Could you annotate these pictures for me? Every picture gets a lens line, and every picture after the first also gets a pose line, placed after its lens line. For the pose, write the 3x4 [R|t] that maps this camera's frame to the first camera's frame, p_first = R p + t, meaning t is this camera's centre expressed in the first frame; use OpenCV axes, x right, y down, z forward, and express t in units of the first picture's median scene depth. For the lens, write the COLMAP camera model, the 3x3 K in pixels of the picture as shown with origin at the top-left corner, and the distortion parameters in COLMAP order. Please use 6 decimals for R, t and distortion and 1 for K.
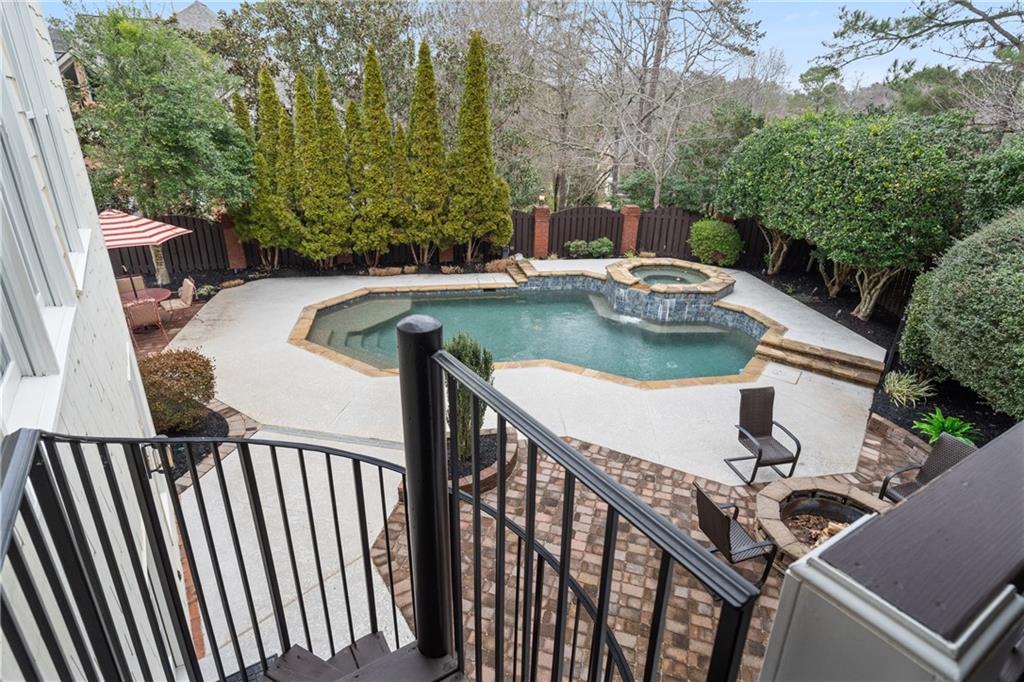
lens RADIAL K [[554.7, 0, 512.0], [0, 554.7, 341.0], [0, 0, 1]] dist [0.000256, 0.000012]
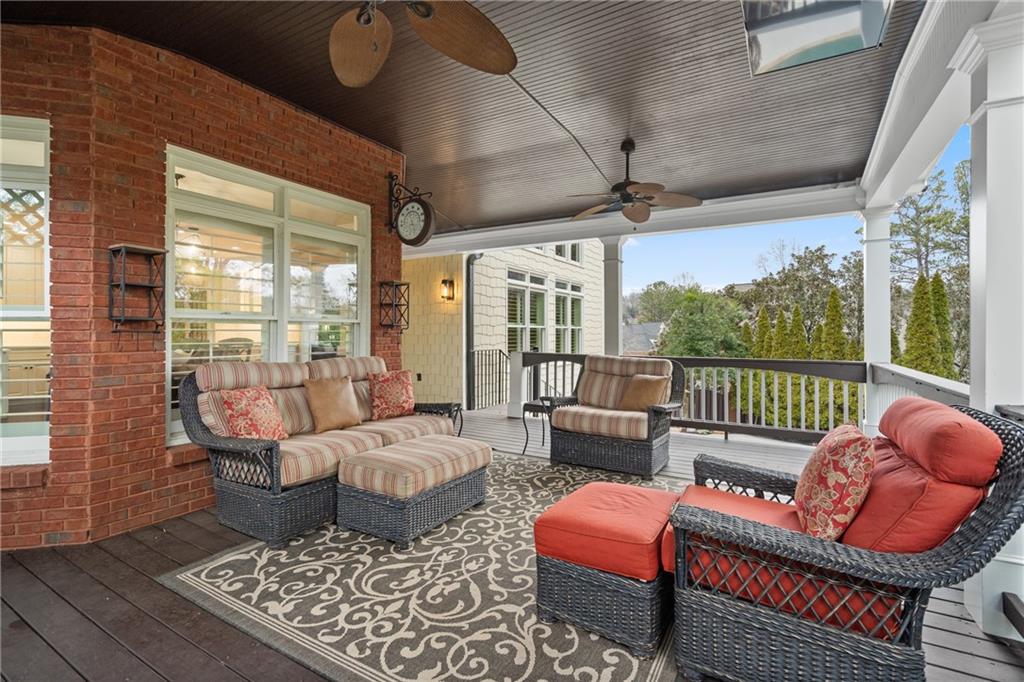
lens RADIAL K [[462.9, 0, 512.0], [0, 462.9, 341.0], [0, 0, 1]] dist [-0.000763, -0.000052]
pose [[0.449302, -0.005398, -0.893364, 0.444616], [-0.334171, 0.926375, -0.173662, 0.090542], [0.828528, 0.376563, 0.414418, -0.156121]]
